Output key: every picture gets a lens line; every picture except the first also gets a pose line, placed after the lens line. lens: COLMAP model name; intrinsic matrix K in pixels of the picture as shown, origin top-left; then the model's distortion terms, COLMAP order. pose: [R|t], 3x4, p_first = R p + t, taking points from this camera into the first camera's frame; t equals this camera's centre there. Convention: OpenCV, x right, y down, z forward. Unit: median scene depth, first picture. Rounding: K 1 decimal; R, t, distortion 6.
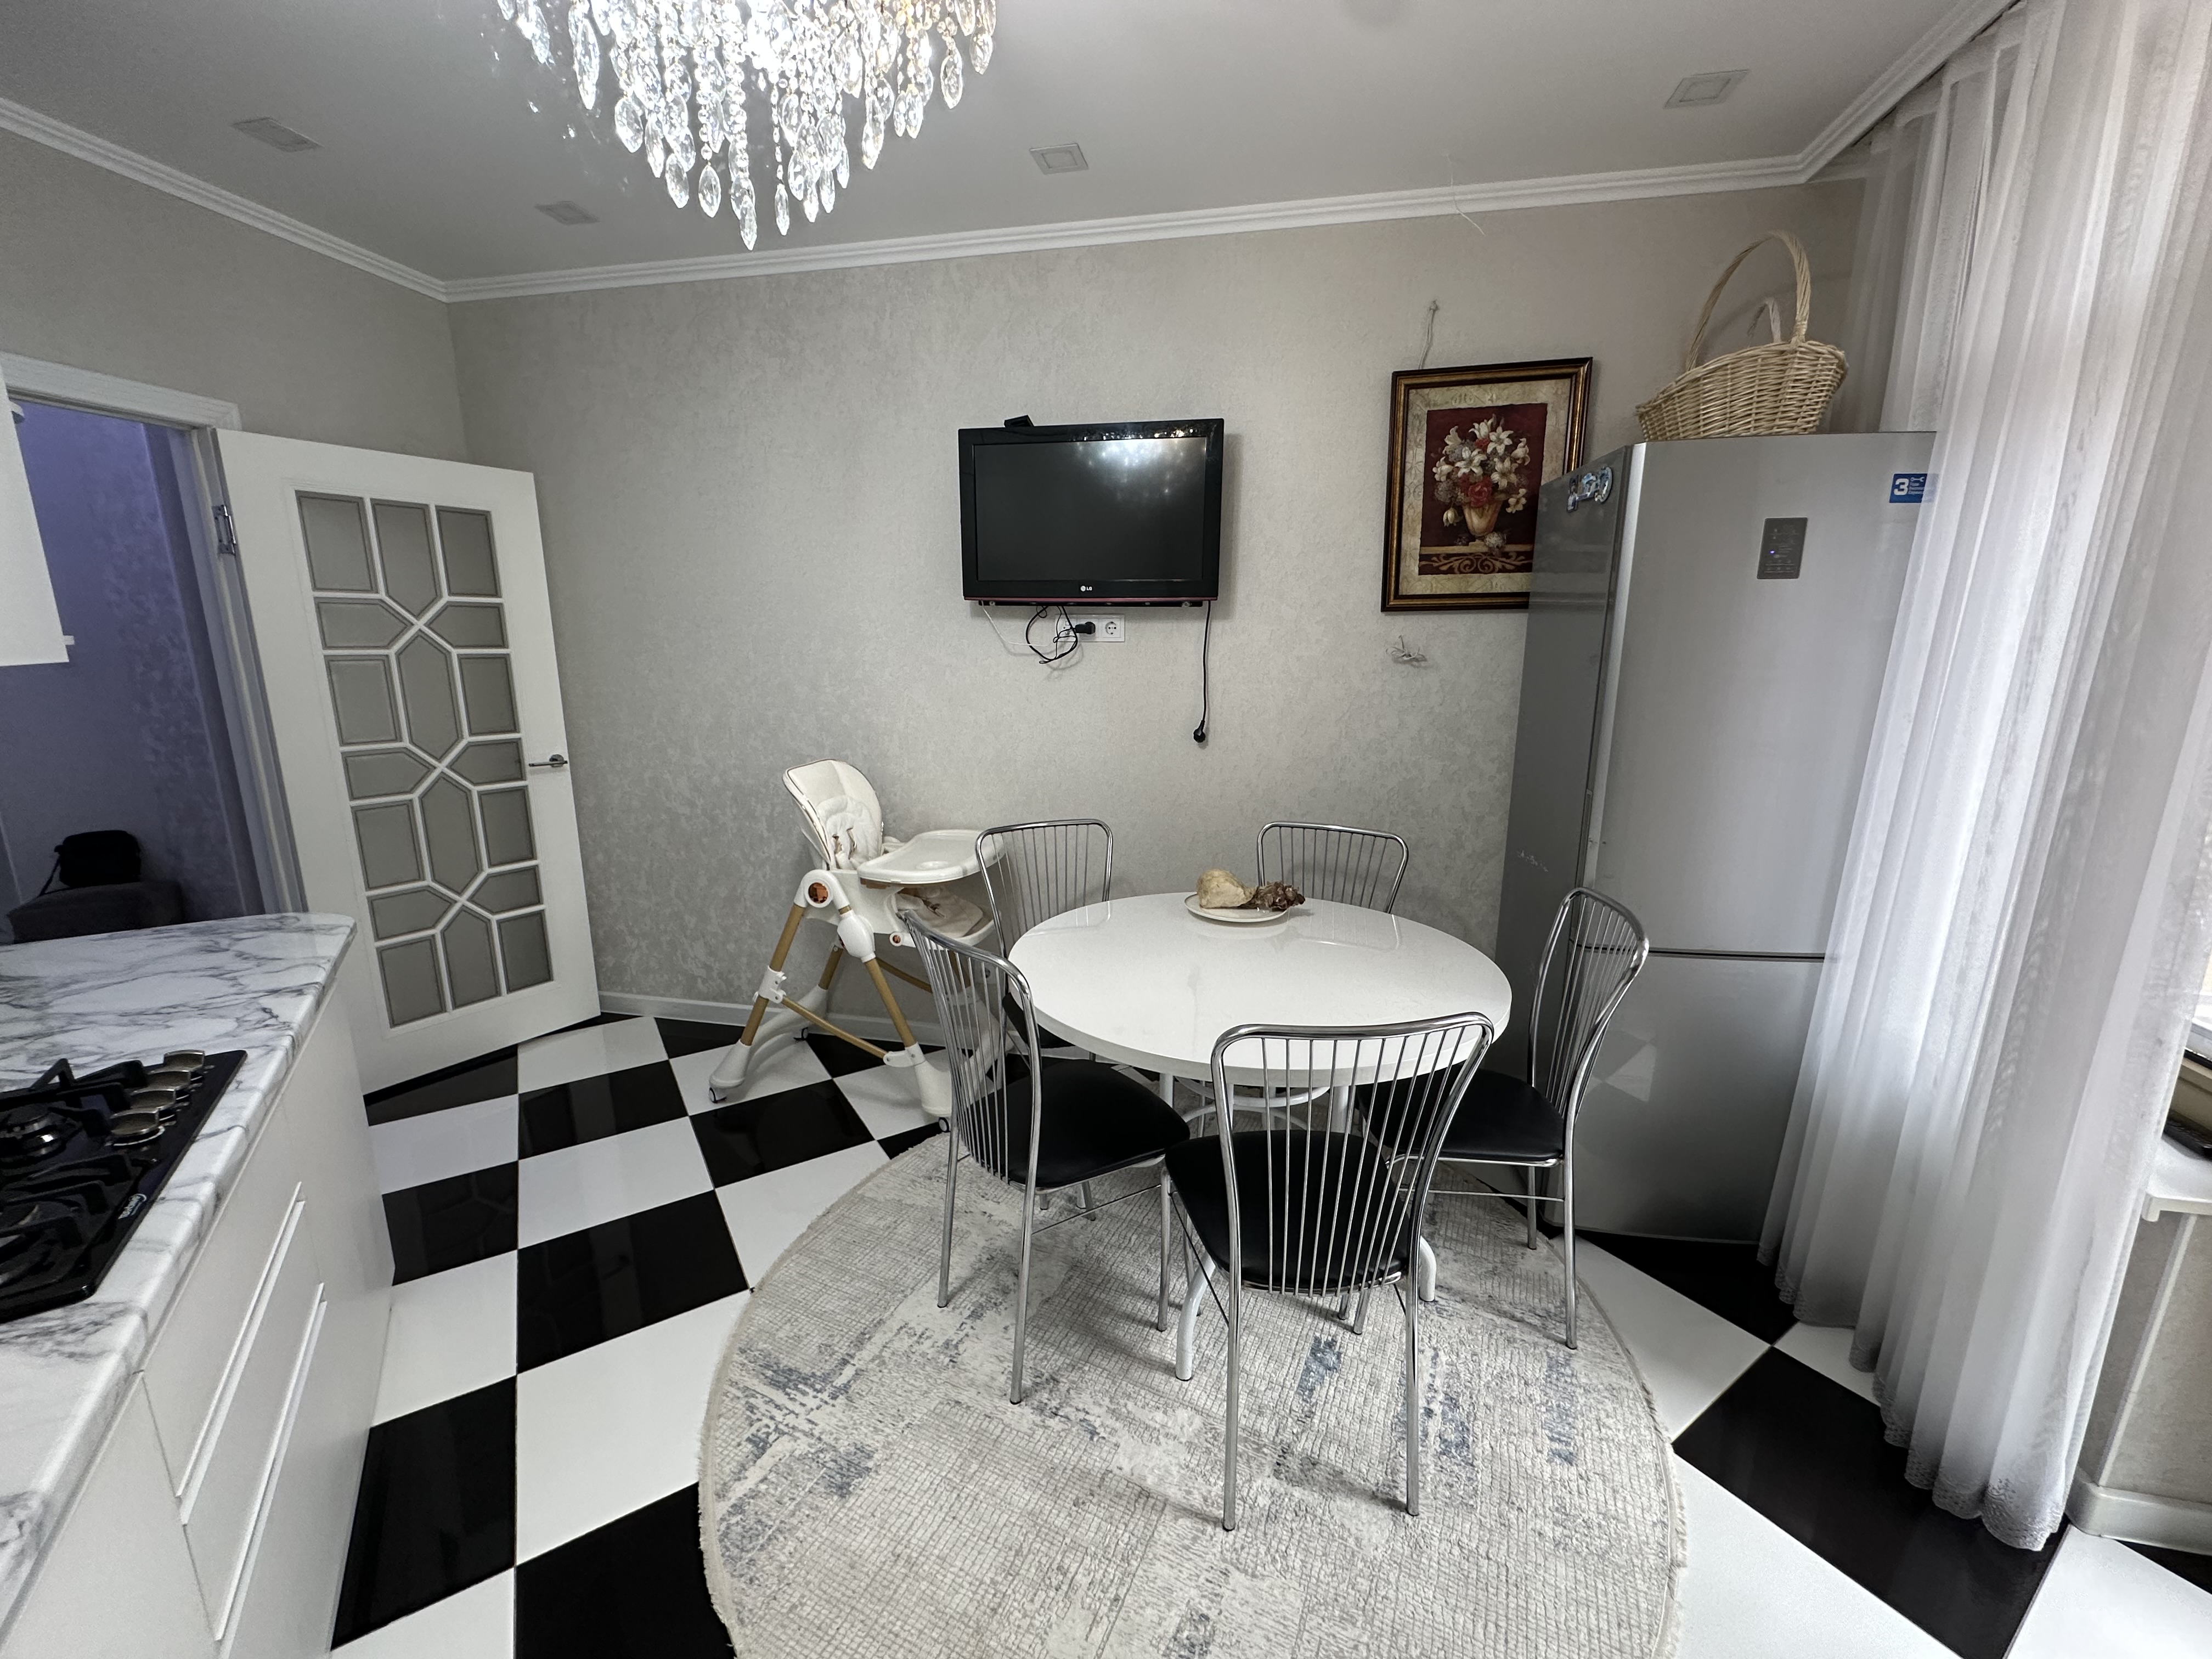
lens RADIAL K [[895.6, 0, 1106.0], [0, 895.6, 829.5], [0, 0, 1]] dist [-0.012722, -0.000098]
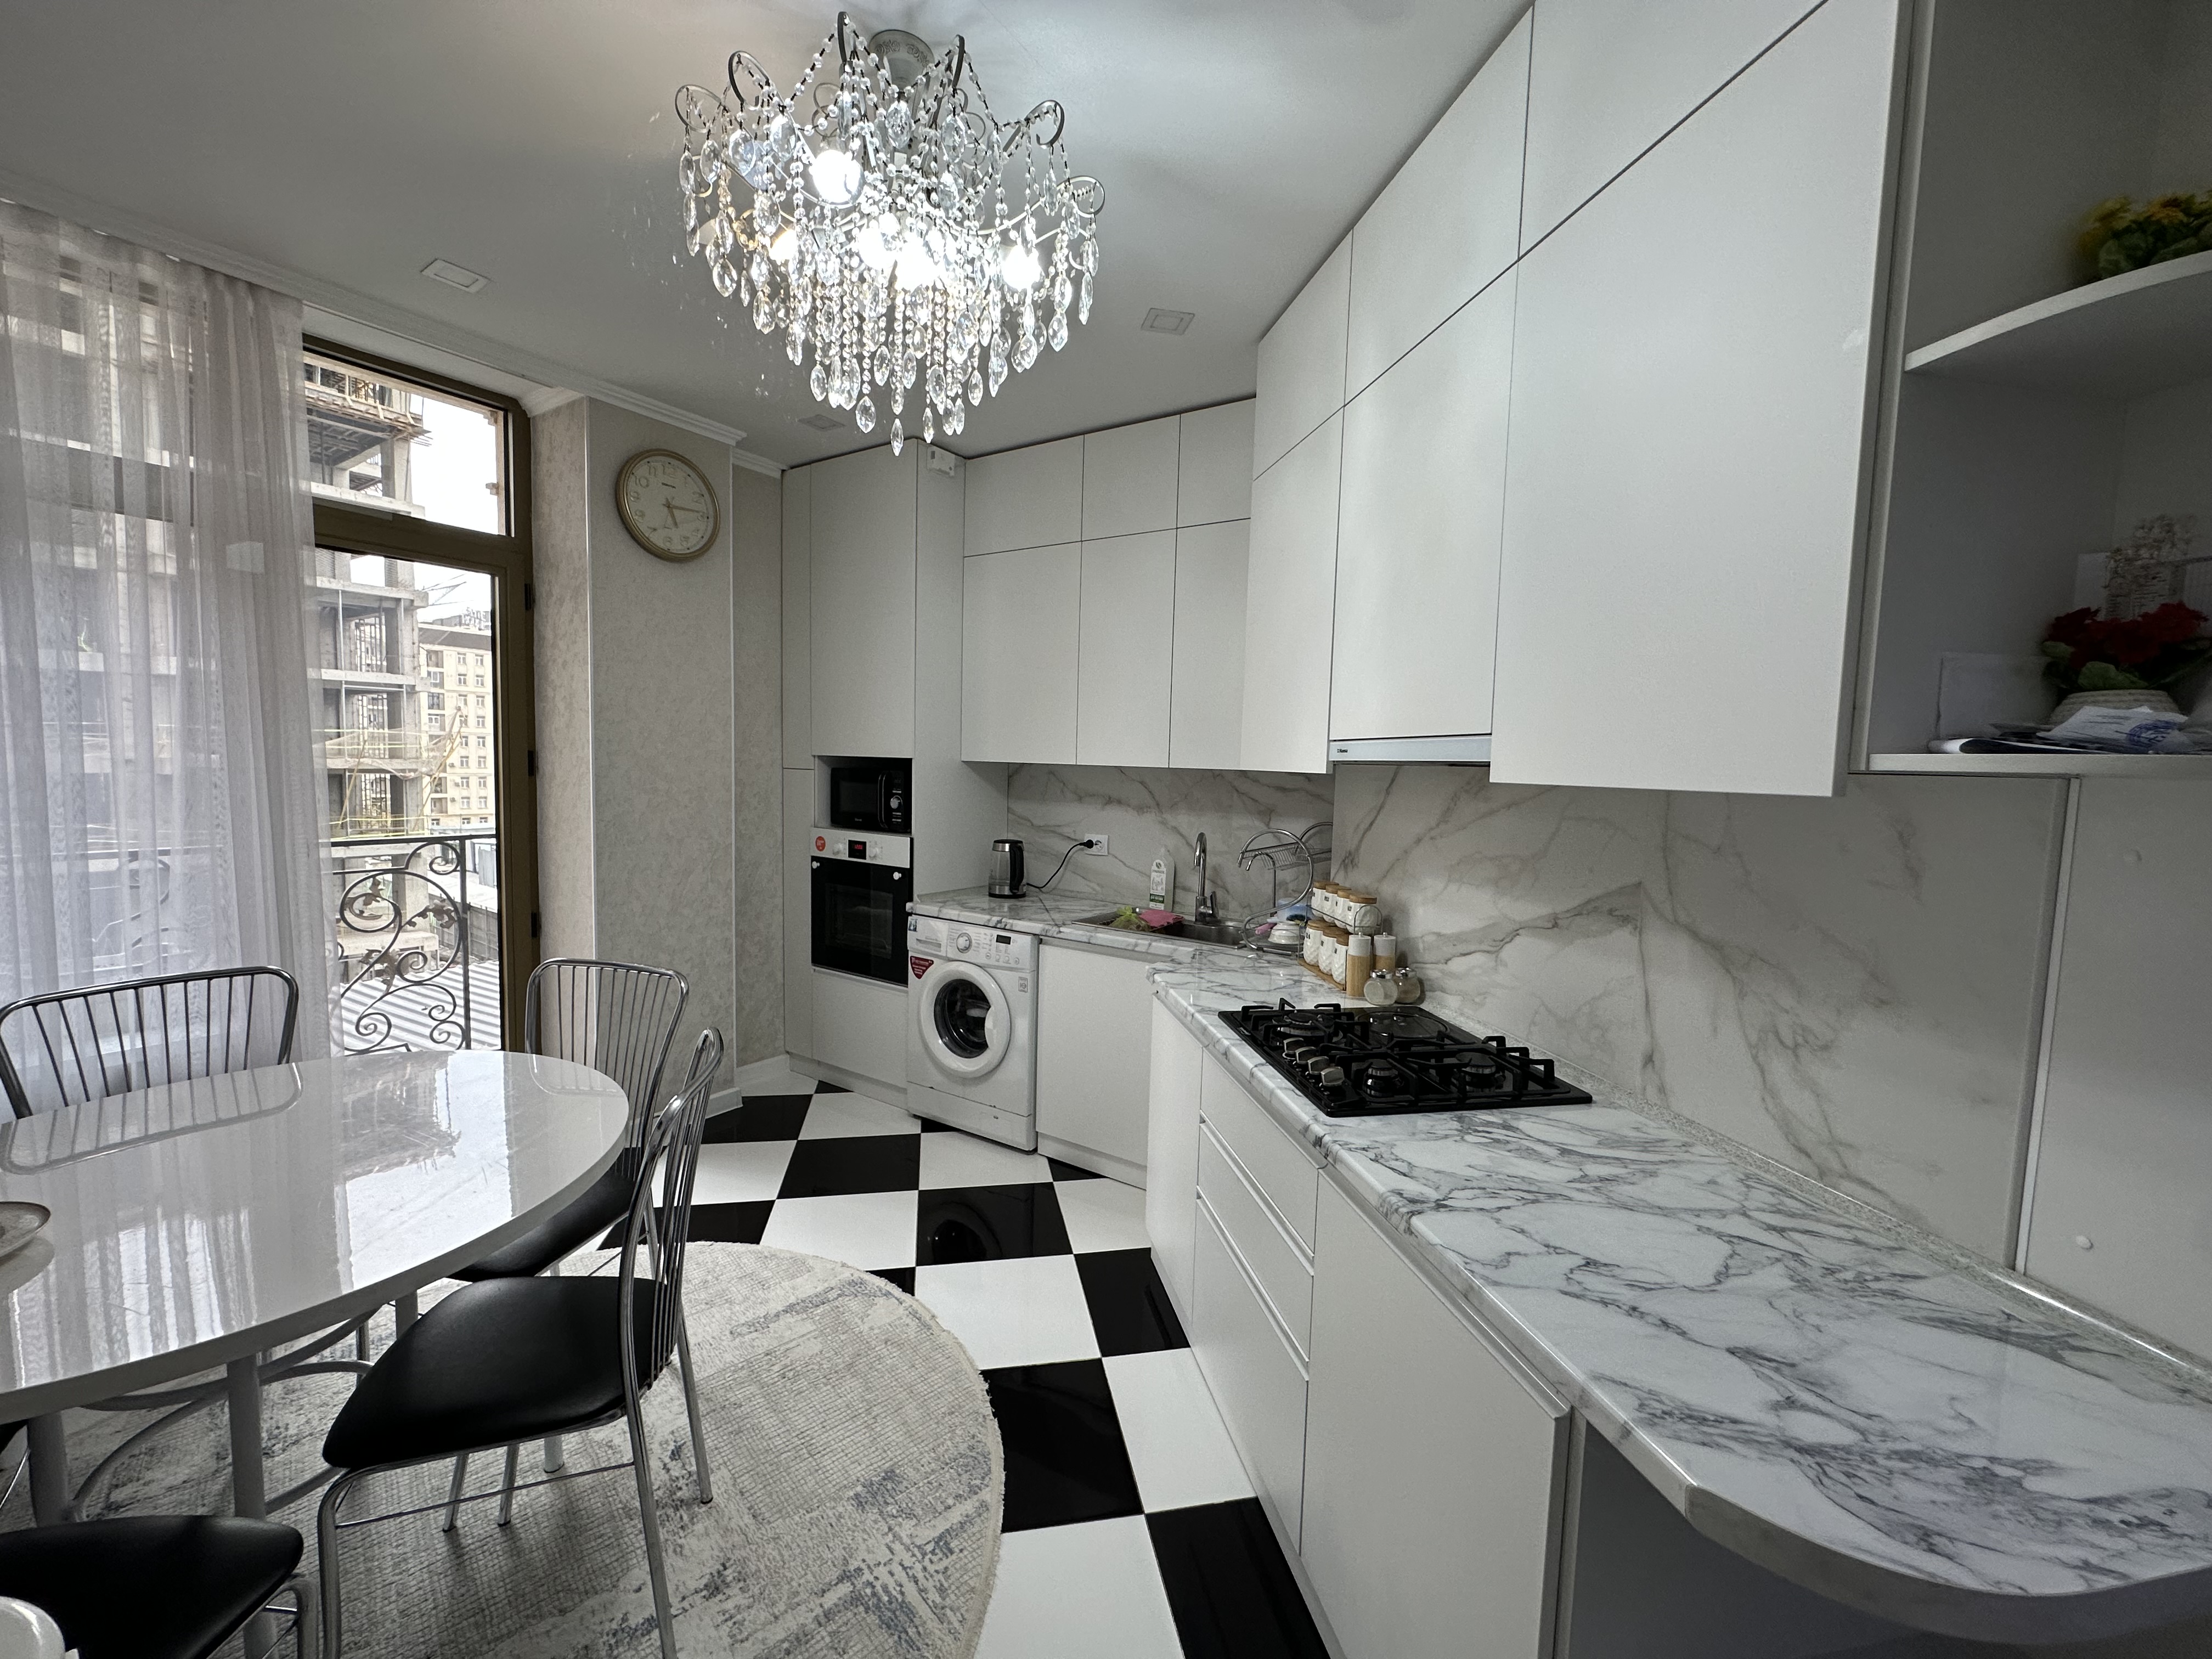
lens RADIAL K [[895.6, 0, 1106.0], [0, 895.6, 829.5], [0, 0, 1]] dist [-0.012722, -0.000098]
pose [[-0.928820, -0.060734, 0.365520, -0.877290], [0.044893, 0.960762, 0.273715, -0.337043], [-0.367801, 0.270642, -0.889649, 1.608807]]
